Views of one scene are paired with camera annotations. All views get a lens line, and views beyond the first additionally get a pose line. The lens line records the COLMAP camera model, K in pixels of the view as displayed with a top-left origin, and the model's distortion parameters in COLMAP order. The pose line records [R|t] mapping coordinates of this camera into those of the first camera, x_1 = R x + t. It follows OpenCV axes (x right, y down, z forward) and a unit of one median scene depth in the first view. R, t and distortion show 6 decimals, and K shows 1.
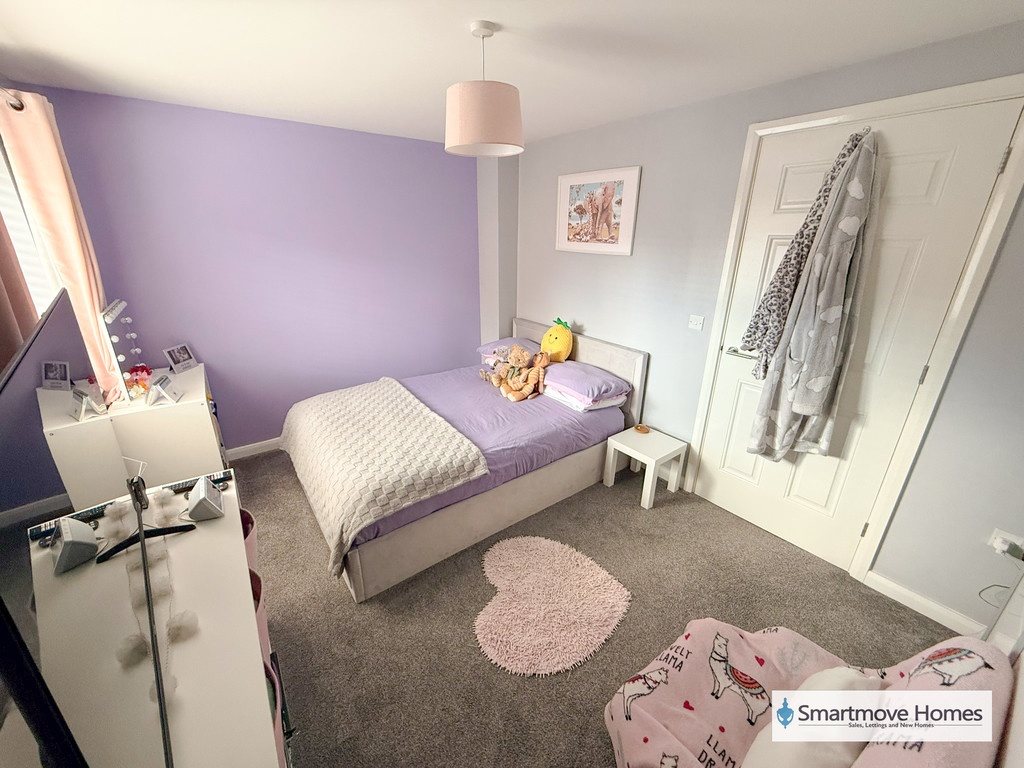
lens RADIAL K [[406.7, 0, 508.7], [0, 406.7, 381.8], [0, 0, 1]] dist [-0.002799, -0.000091]
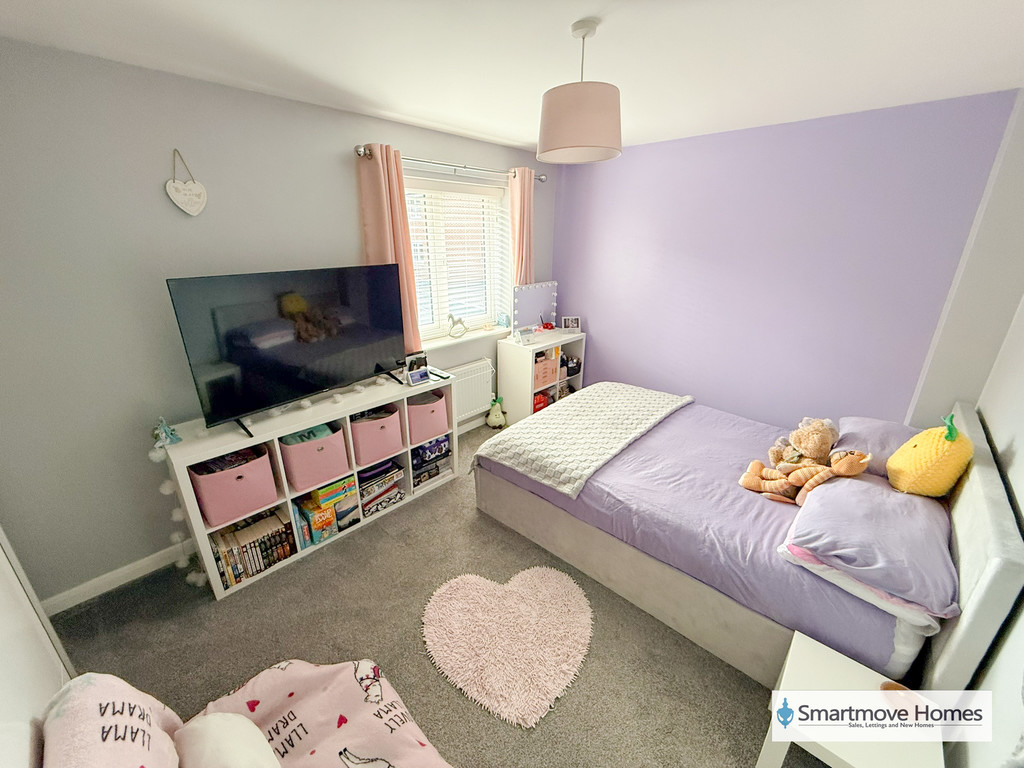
lens RADIAL K [[406.7, 0, 508.7], [0, 406.7, 381.8], [0, 0, 1]] dist [-0.002799, -0.000091]
pose [[0.178347, 0.325098, -0.928711, 0.683885], [-0.338167, 0.906602, 0.252419, -0.195898], [0.924032, 0.269042, 0.271627, 0.521012]]
